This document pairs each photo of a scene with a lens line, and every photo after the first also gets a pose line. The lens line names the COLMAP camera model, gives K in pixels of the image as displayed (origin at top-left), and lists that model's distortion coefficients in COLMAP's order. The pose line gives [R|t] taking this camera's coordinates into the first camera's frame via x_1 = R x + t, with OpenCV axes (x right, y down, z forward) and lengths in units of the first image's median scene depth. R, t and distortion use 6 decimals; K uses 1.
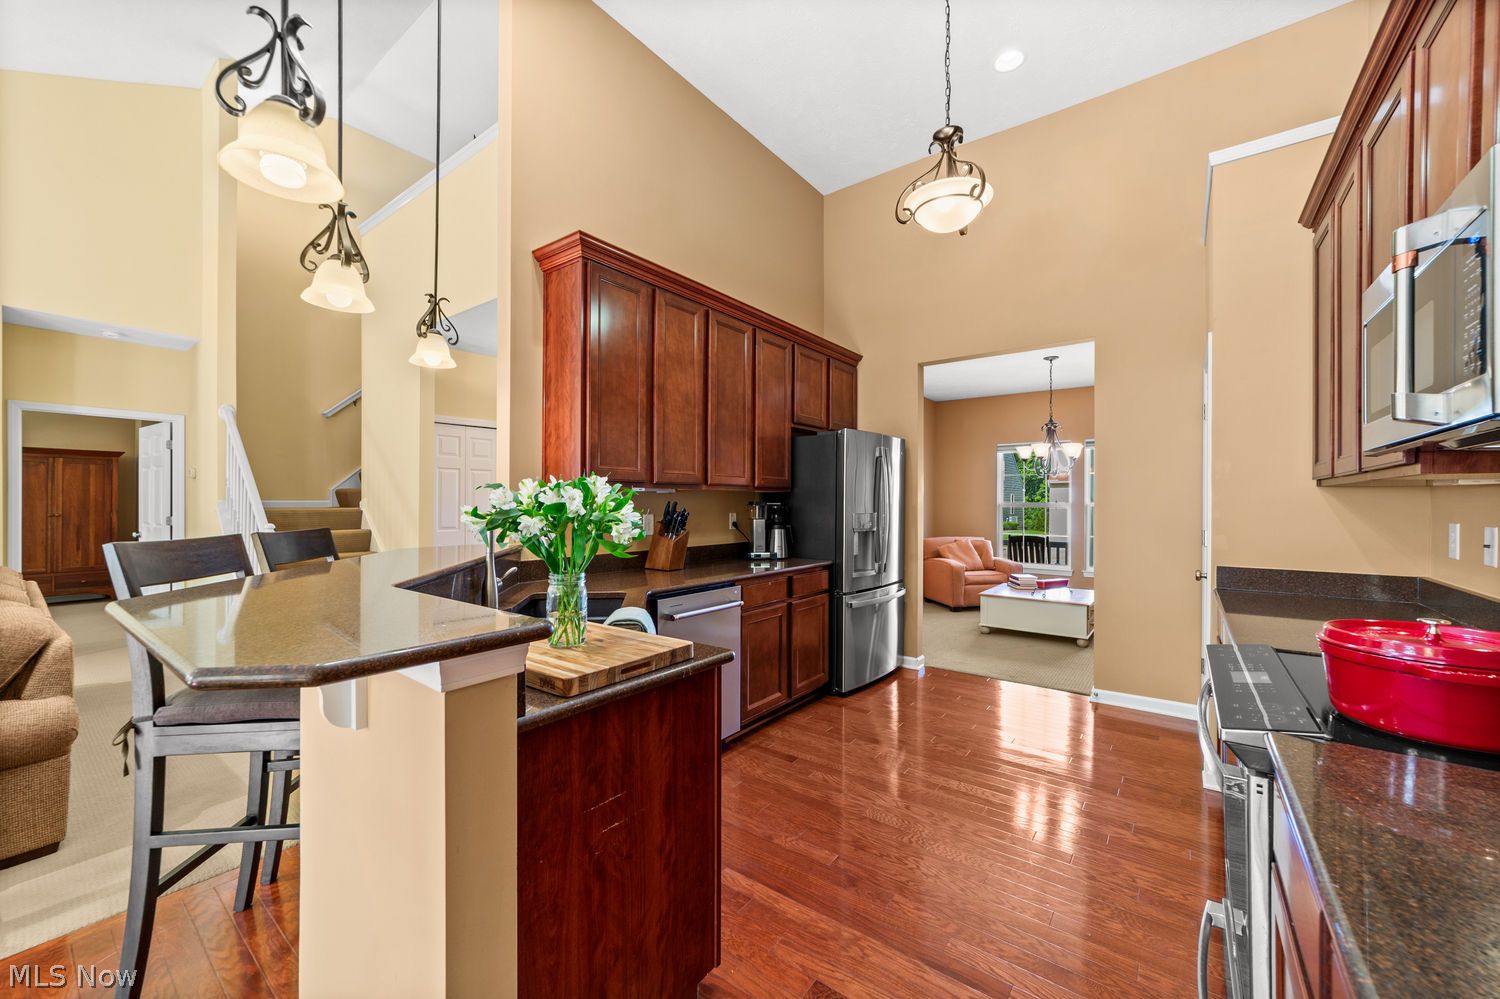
lens RADIAL K [[575.5, 0, 741.7], [0, 575.5, 506.0], [0, 0, 1]] dist [-0.019161, 0.009450]
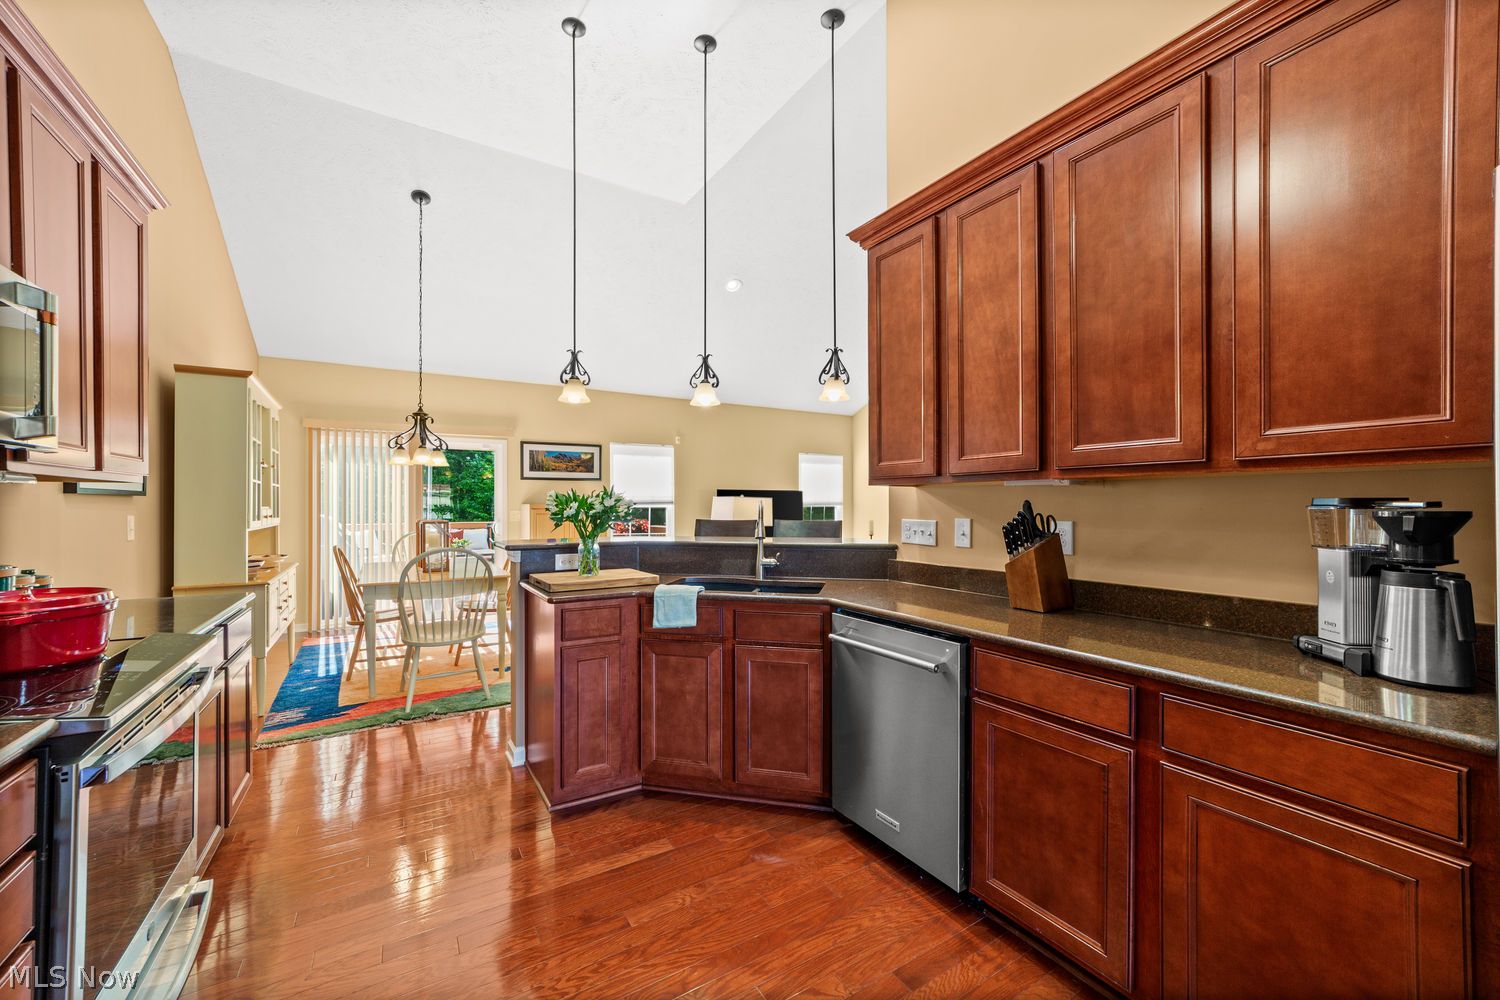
lens RADIAL K [[575.5, 0, 741.7], [0, 575.5, 506.5], [0, 0, 1]] dist [-0.019161, 0.009450]
pose [[-0.354592, -0.000587, -0.935021, 0.476948], [-0.005578, 0.999983, 0.001488, -0.000473], [0.935004, 0.005743, -0.354590, 0.773446]]
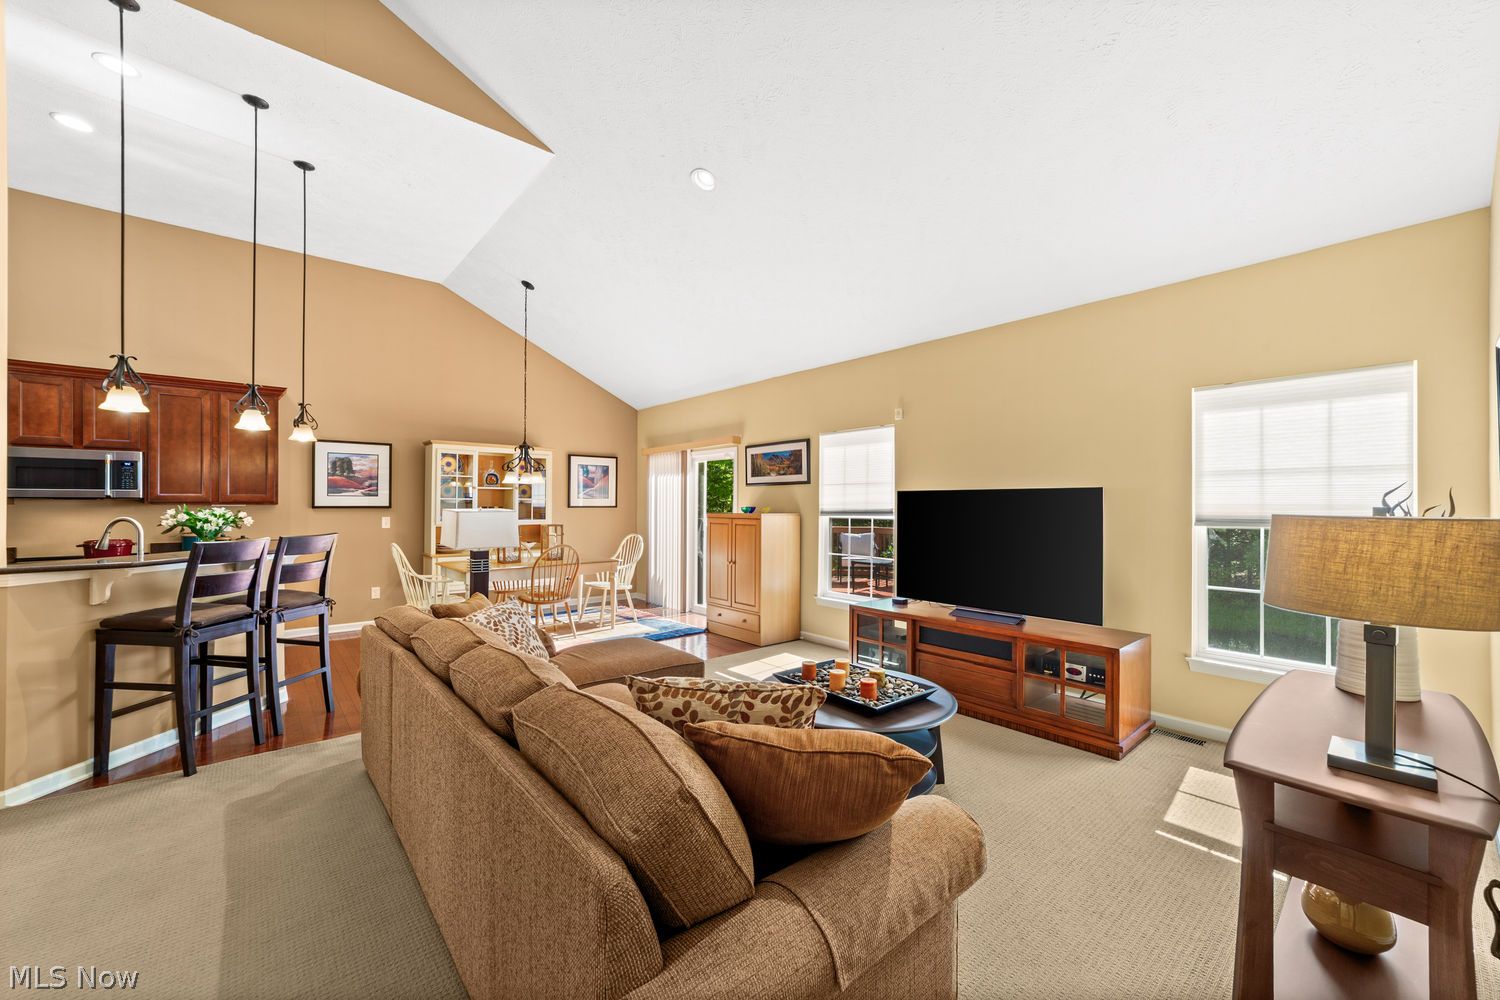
lens RADIAL K [[581.7, 0, 744.4], [0, 581.7, 503.2], [0, 0, 1]] dist [-0.022587, 0.009943]
pose [[-0.979310, -0.007566, 0.202226, -1.291848], [-0.006500, 0.999961, 0.005935, -0.037862], [-0.202263, 0.004498, -0.979321, 1.183433]]
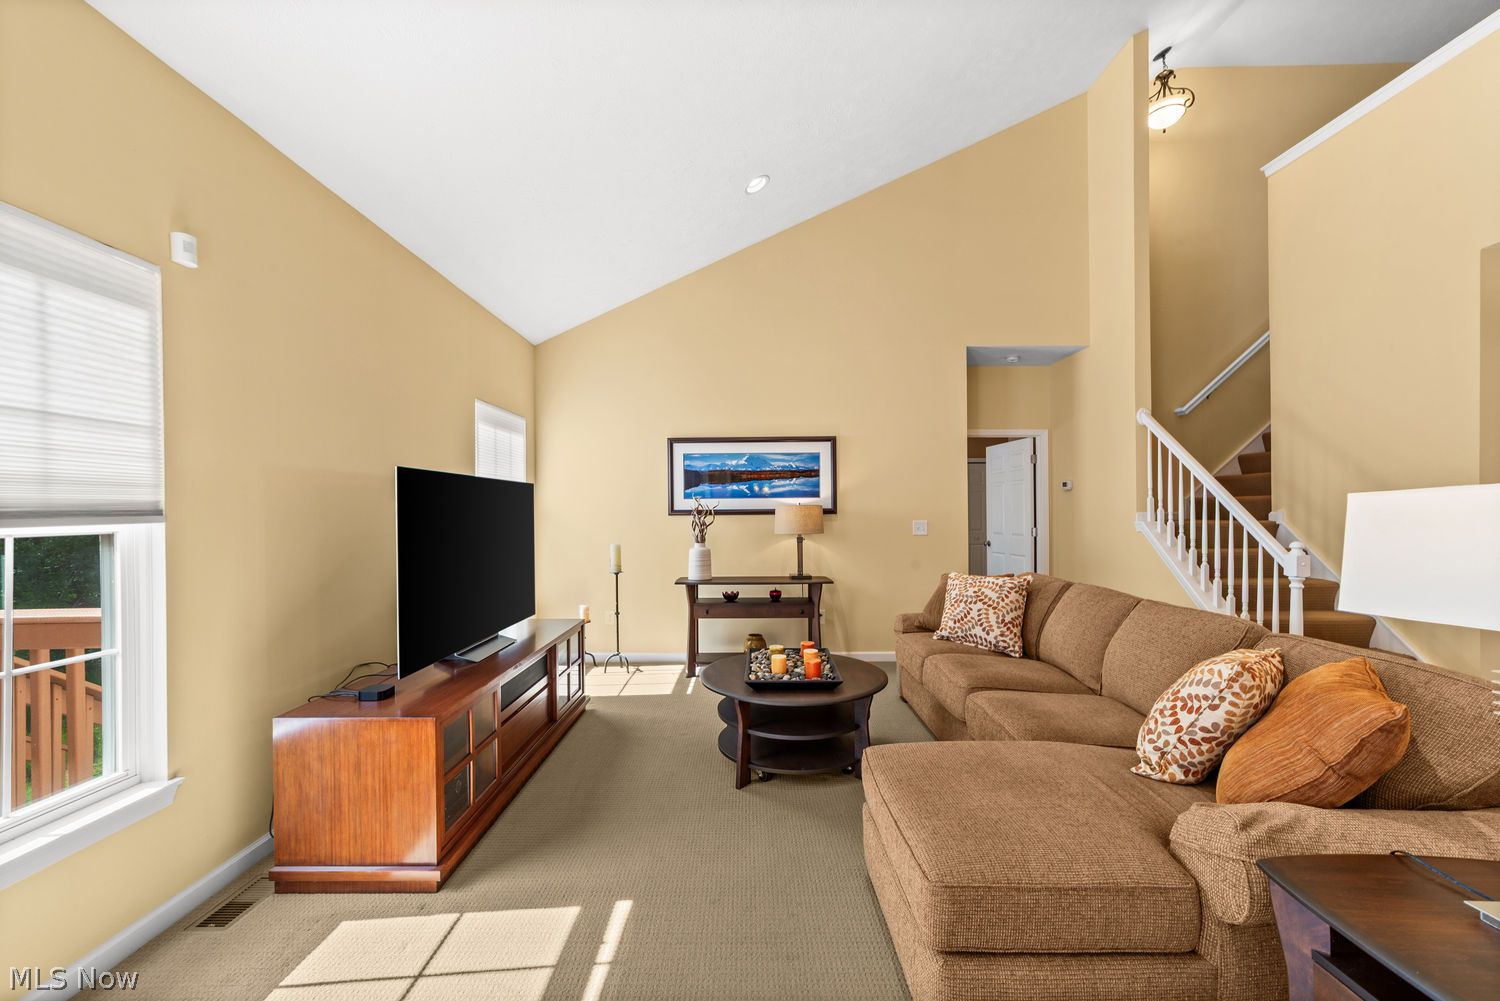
lens RADIAL K [[587.7, 0, 744.5], [0, 587.7, 507.9], [0, 0, 1]] dist [-0.019410, 0.010051]
pose [[0.608389, -0.011589, -0.793554, -0.688129], [0.001436, 0.999908, -0.013502, -0.007341], [0.793638, 0.007075, 0.608349, -0.093600]]
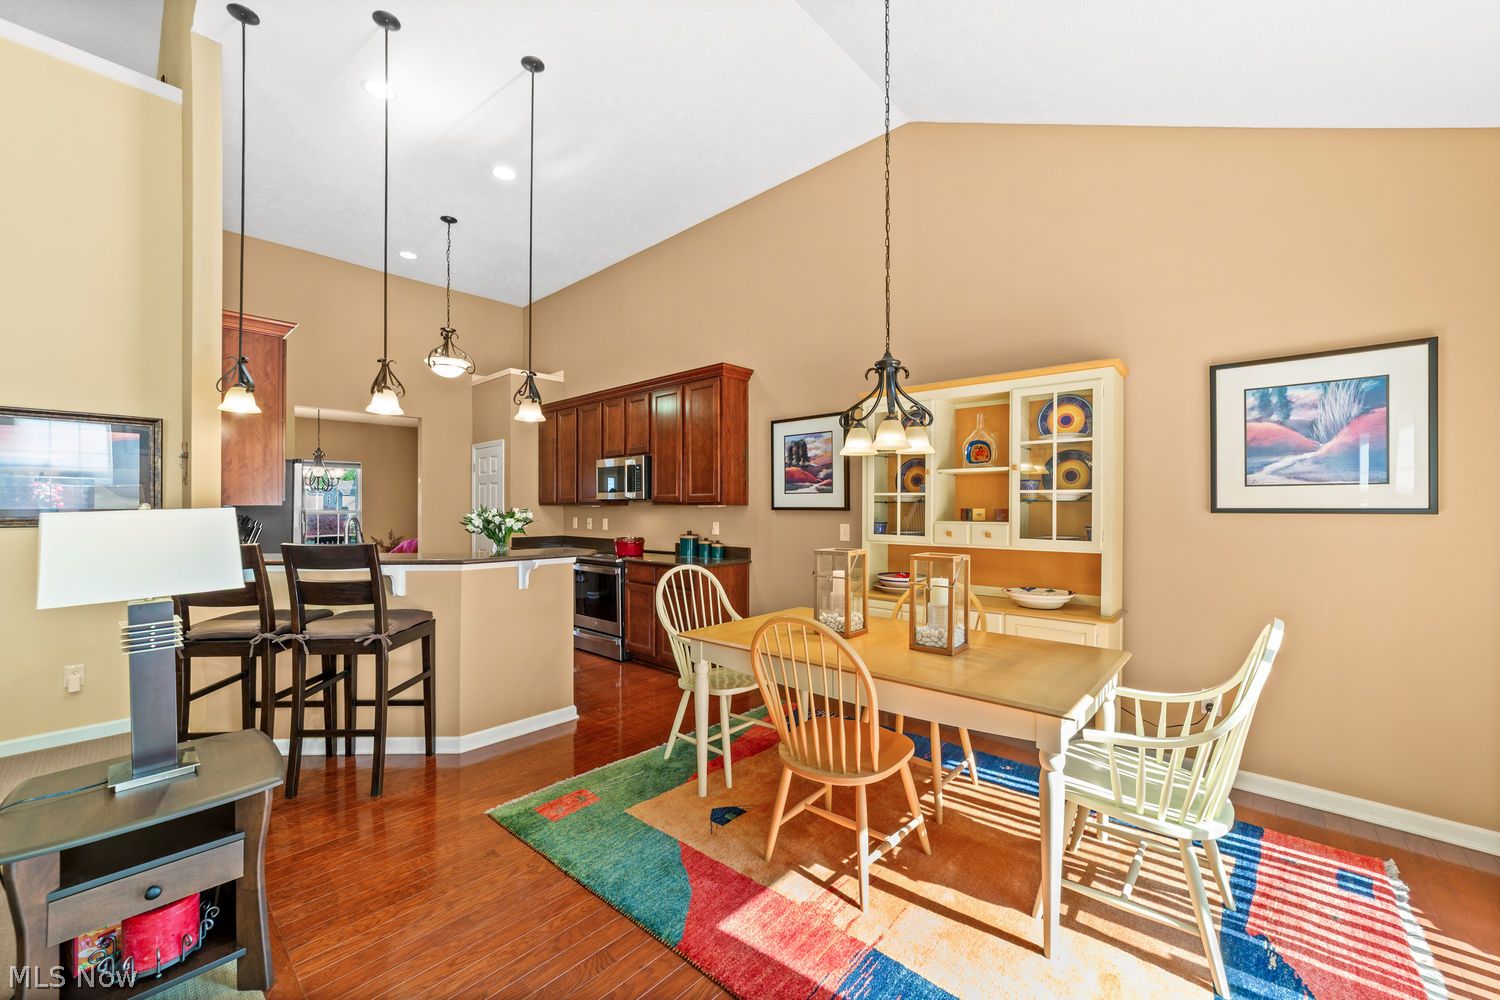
lens RADIAL K [[581.7, 0, 744.4], [0, 581.7, 503.2], [0, 0, 1]] dist [-0.022587, 0.009943]
pose [[0.071683, 0.000833, 0.997427, -1.056872], [0.005624, 0.999983, -0.001240, -0.020806], [-0.997412, 0.005699, 0.071677, -0.132739]]
